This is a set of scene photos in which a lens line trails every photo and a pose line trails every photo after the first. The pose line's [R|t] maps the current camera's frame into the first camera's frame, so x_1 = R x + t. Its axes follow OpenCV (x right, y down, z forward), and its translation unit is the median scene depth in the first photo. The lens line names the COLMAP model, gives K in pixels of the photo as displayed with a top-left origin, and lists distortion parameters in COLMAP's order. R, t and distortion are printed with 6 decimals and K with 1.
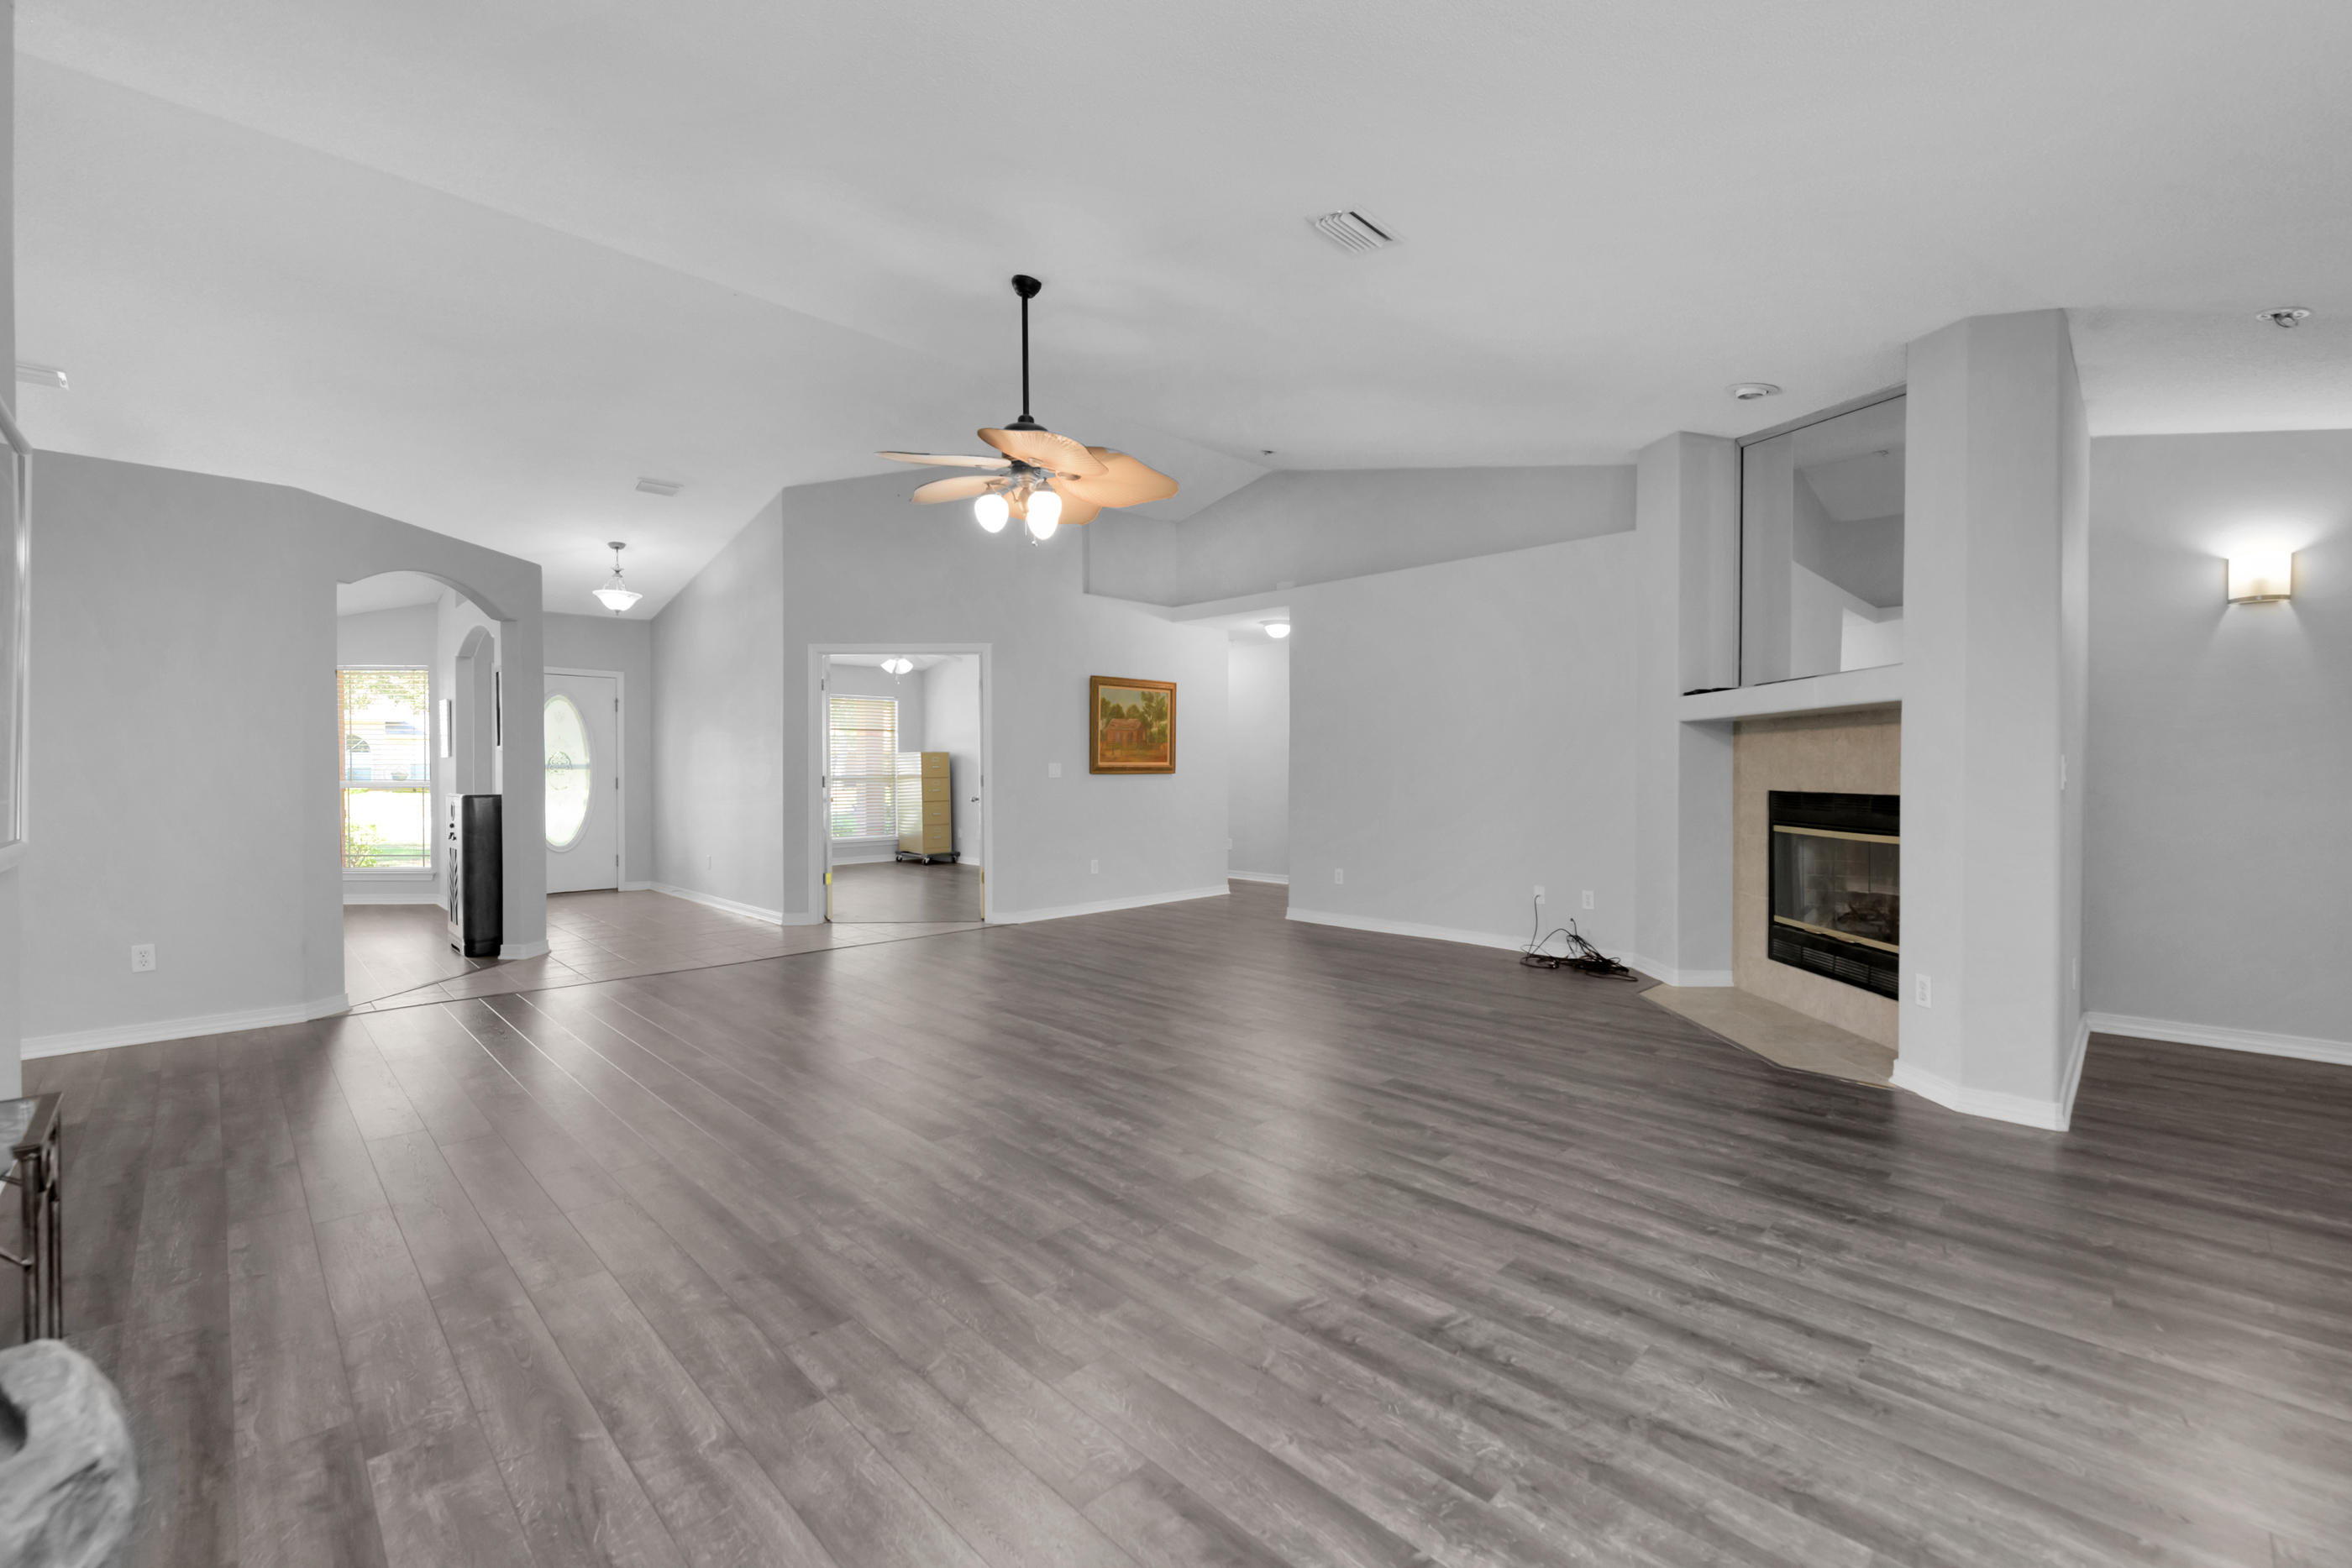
lens RADIAL K [[968.3, 0, 1176.0], [0, 968.3, 784.0], [0, 0, 1]] dist [0.001480, 0.000453]
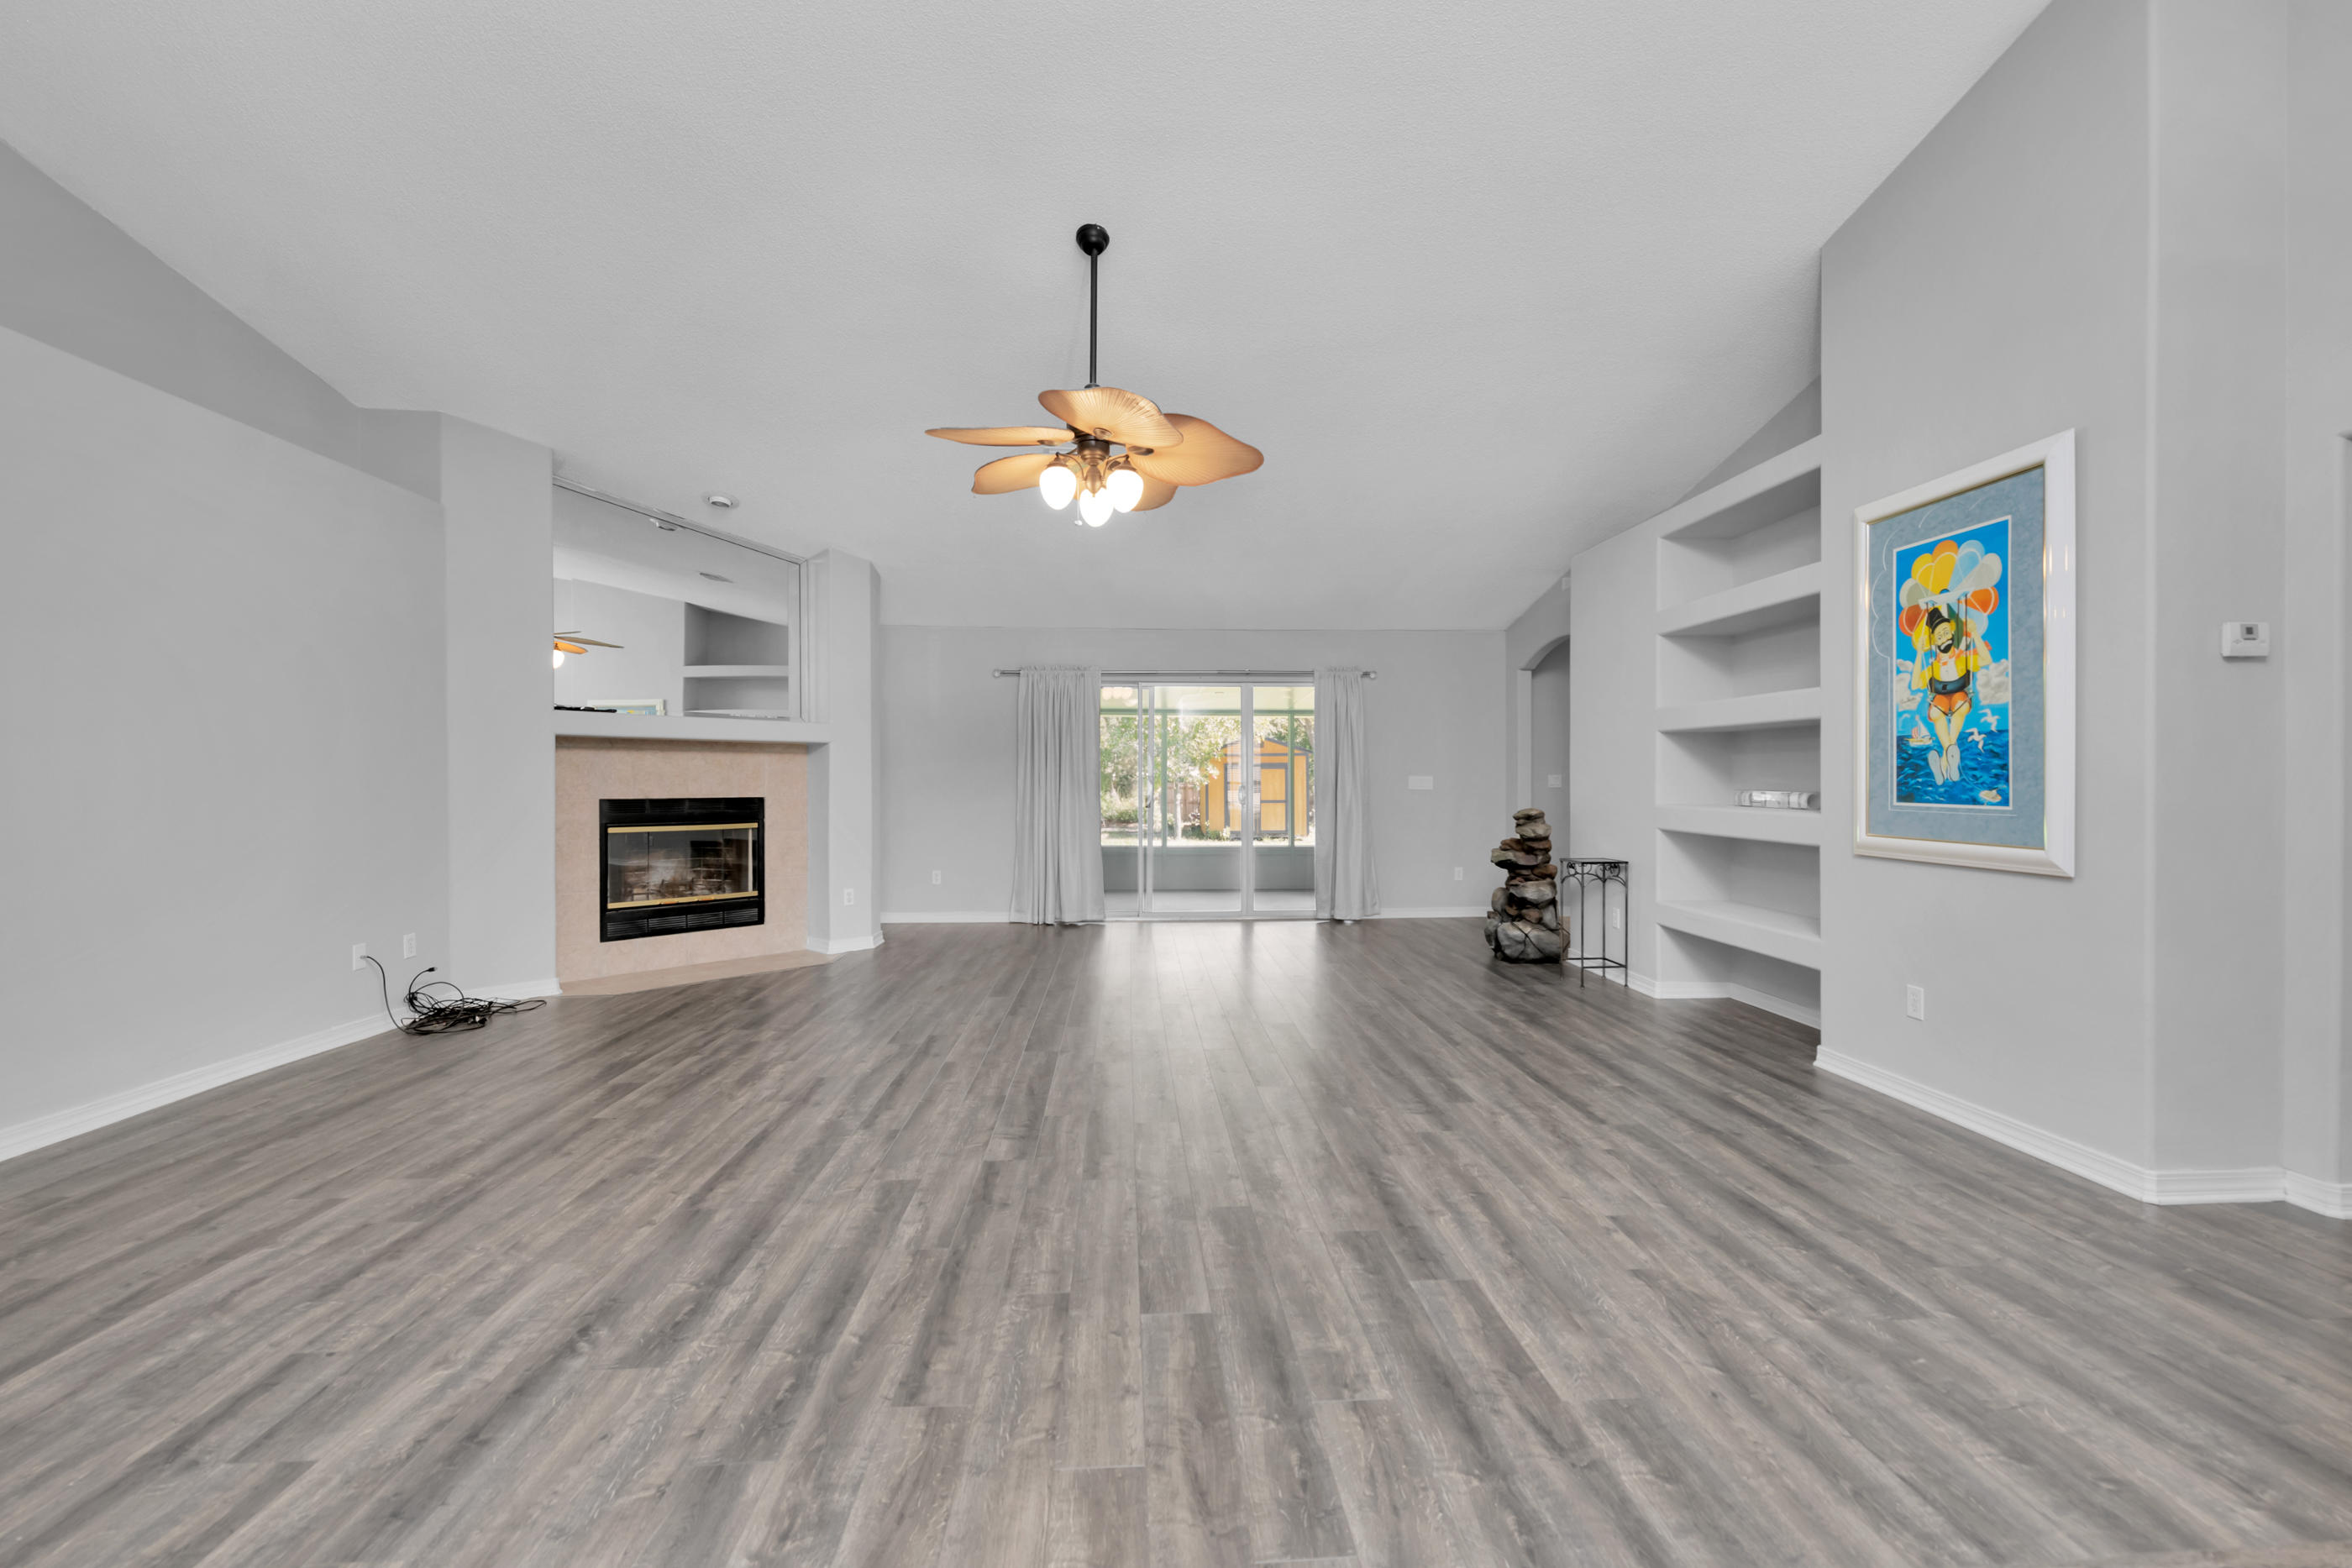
lens RADIAL K [[995.4, 0, 1182.7], [0, 995.4, 763.2], [0, 0, 1]] dist [-0.000939, -0.000701]
pose [[-0.731555, 0.013996, 0.681638, -1.407339], [0.014974, 0.999878, -0.004460, -0.040388], [-0.681618, 0.006944, -0.731676, 2.692848]]
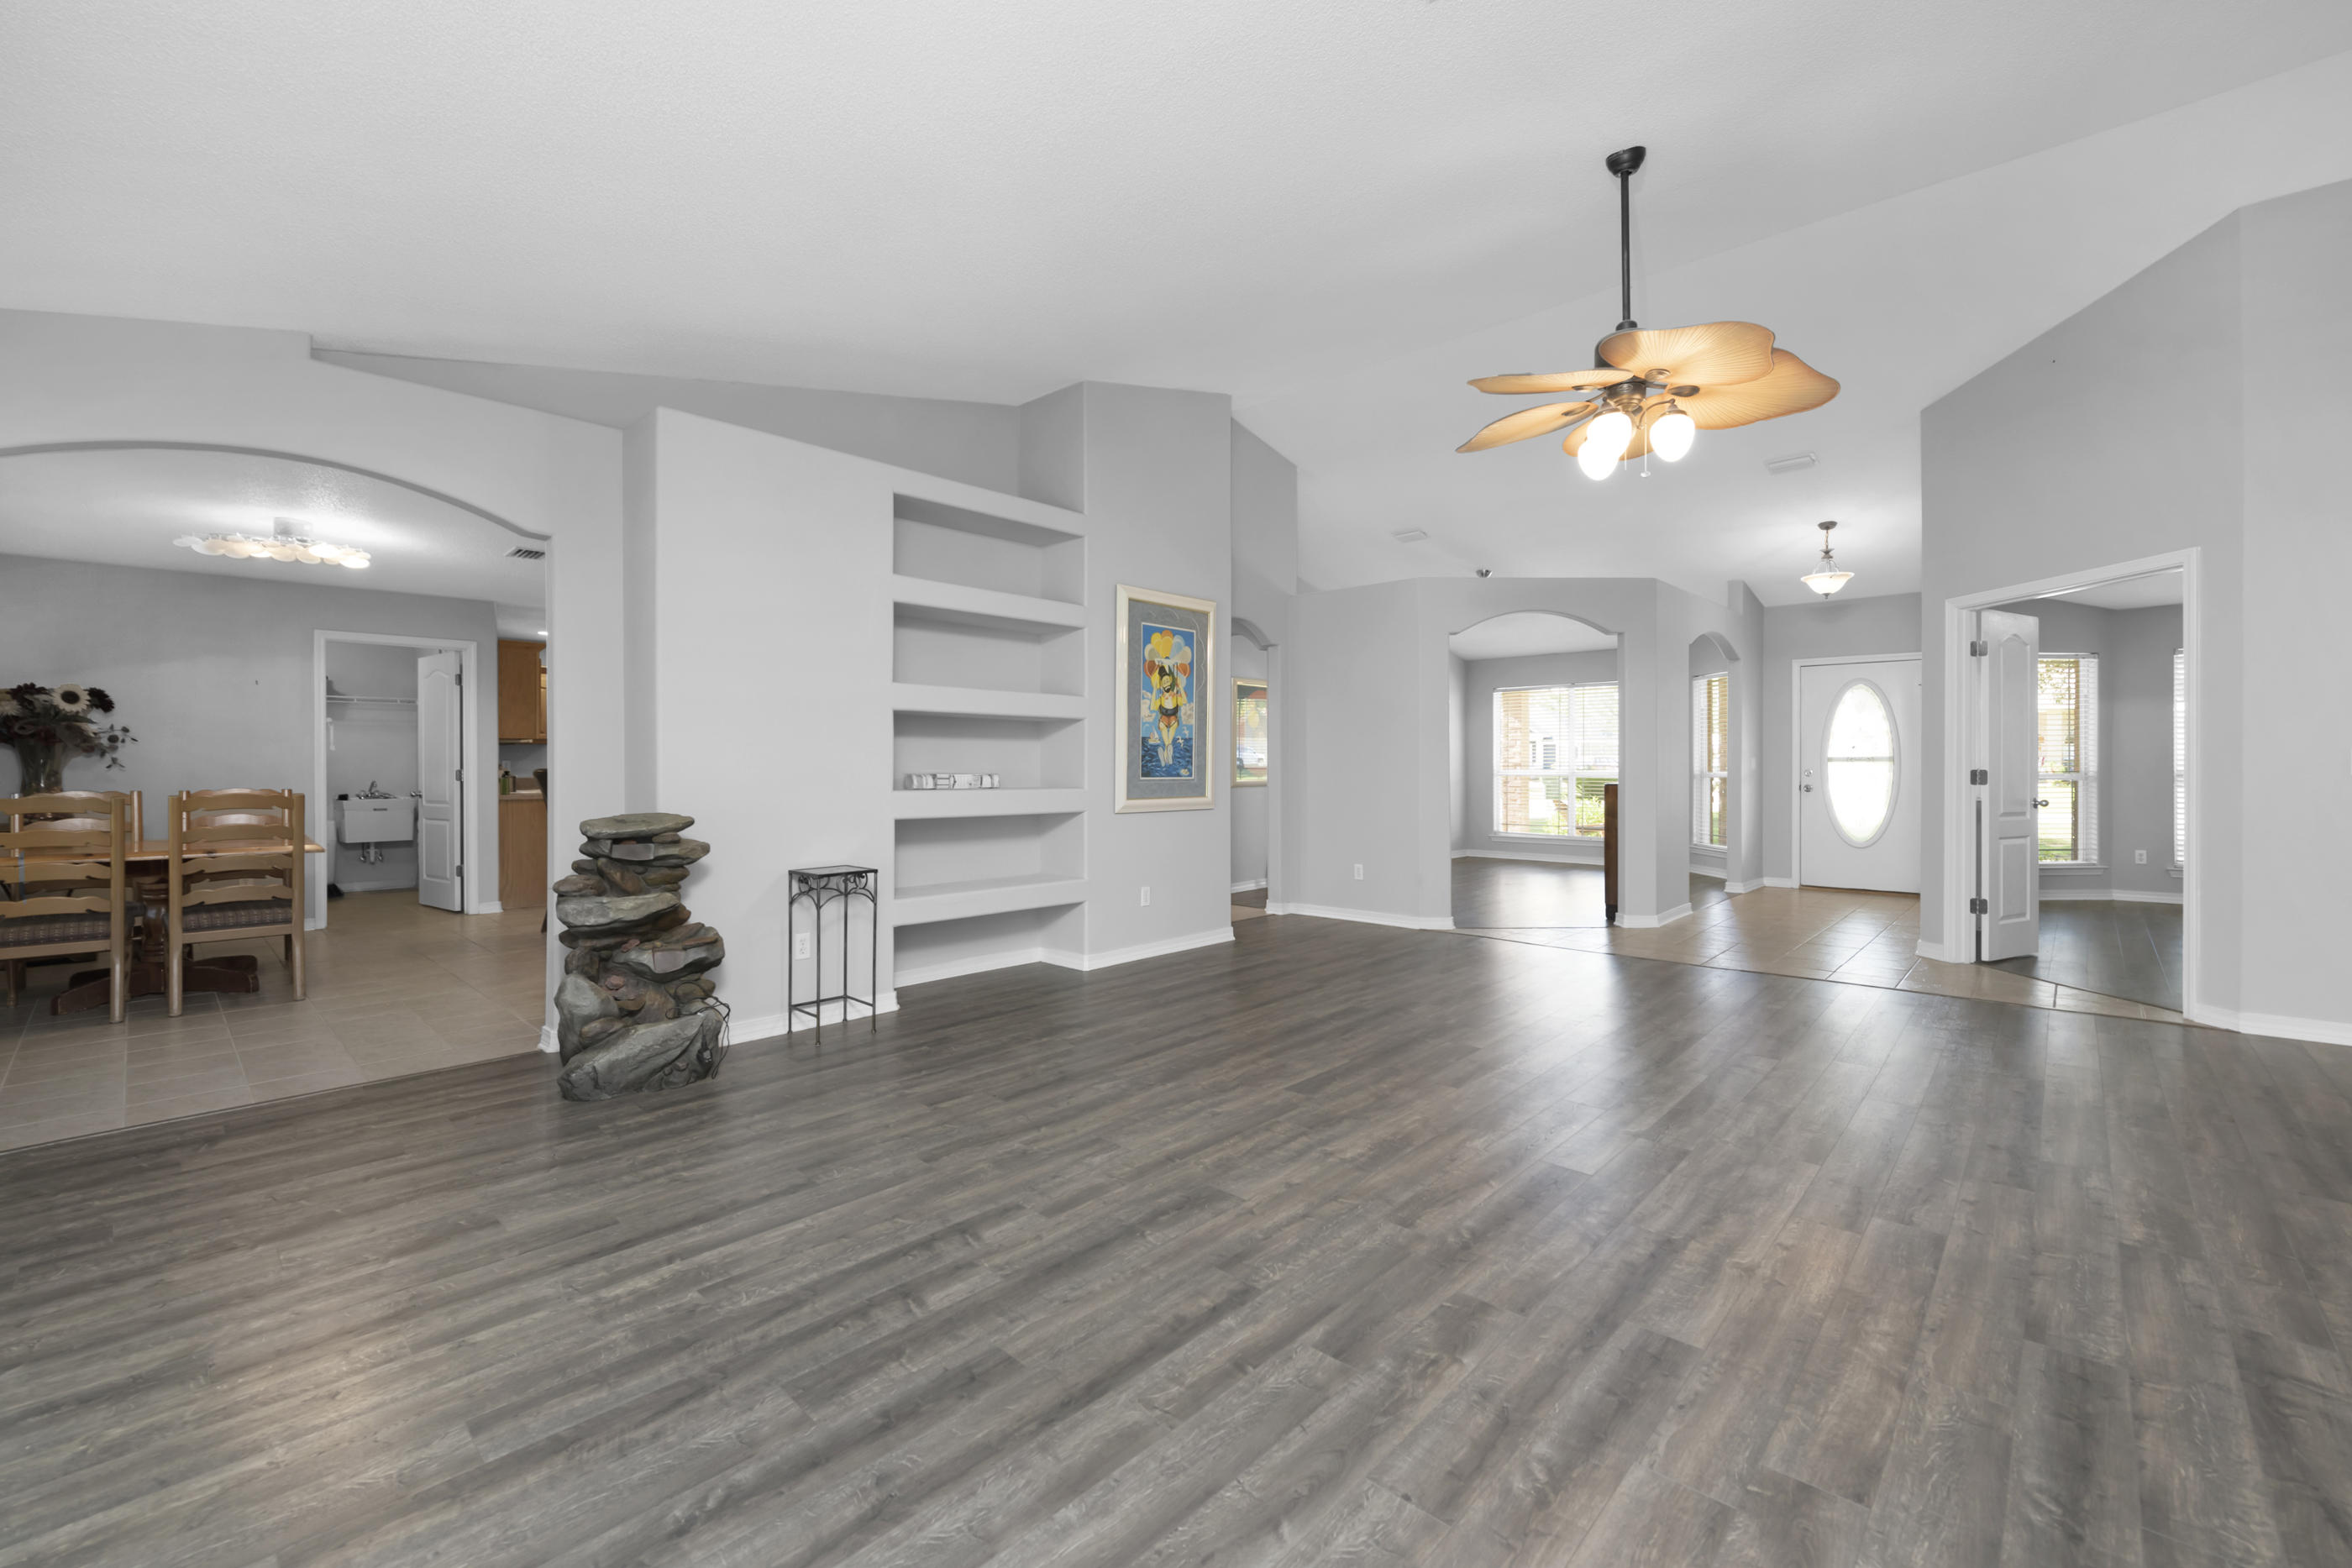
lens RADIAL K [[995.4, 0, 1182.7], [0, 995.4, 763.2], [0, 0, 1]] dist [-0.000939, -0.000701]
pose [[0.032018, -0.000784, -0.999487, 1.088433], [-0.016902, 0.999856, -0.001326, -0.008235], [0.999344, 0.016936, 0.032000, 1.013454]]
